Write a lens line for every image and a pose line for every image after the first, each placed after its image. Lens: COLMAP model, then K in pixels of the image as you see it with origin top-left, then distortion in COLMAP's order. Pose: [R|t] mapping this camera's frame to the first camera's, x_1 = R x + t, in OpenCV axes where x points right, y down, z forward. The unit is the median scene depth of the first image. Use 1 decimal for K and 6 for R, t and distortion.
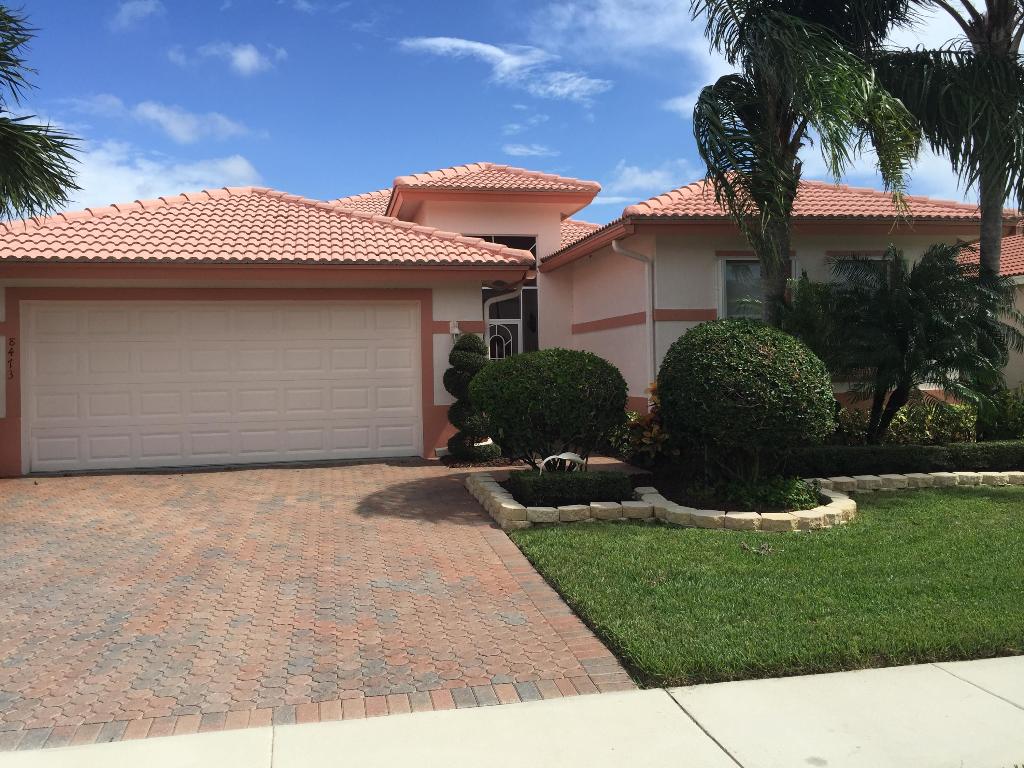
lens RADIAL K [[873.4, 0, 512.7], [0, 873.4, 379.7], [0, 0, 1]] dist [0.080336, -0.096404]
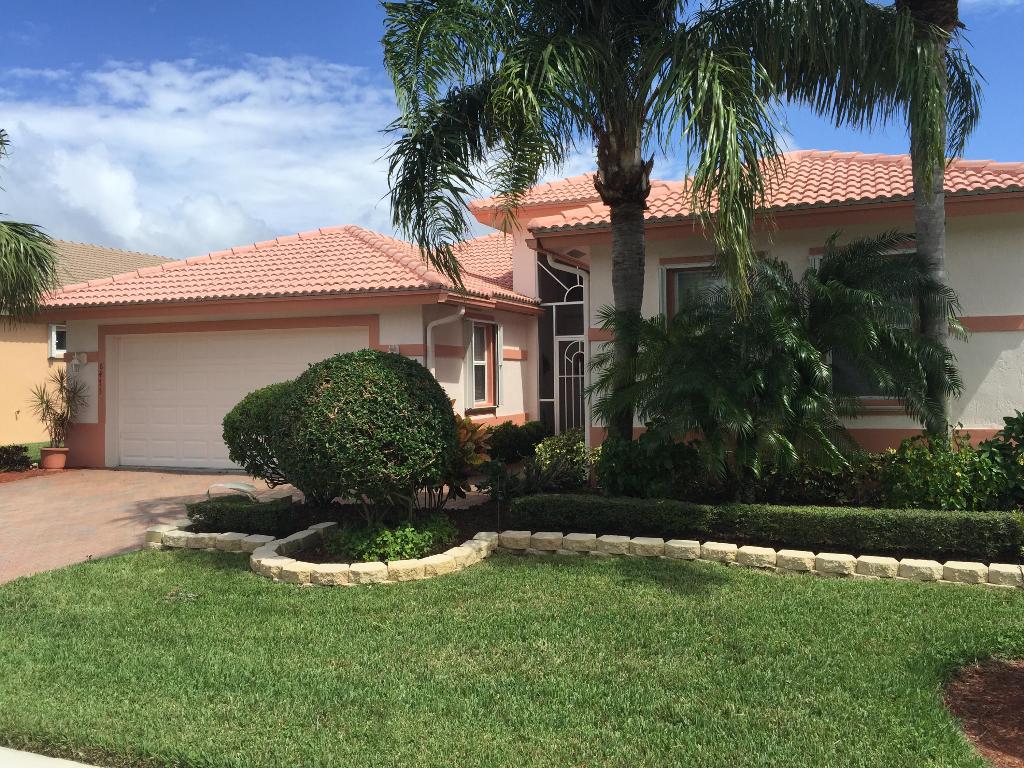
lens RADIAL K [[877.3, 0, 512.0], [0, 877.3, 384.0], [0, 0, 1]] dist [0.093392, -0.127632]
pose [[0.831286, 0.012605, -0.555701, 0.665273], [-0.012381, 0.999915, 0.004161, -0.029172], [0.555706, 0.003422, 0.831372, 0.231216]]
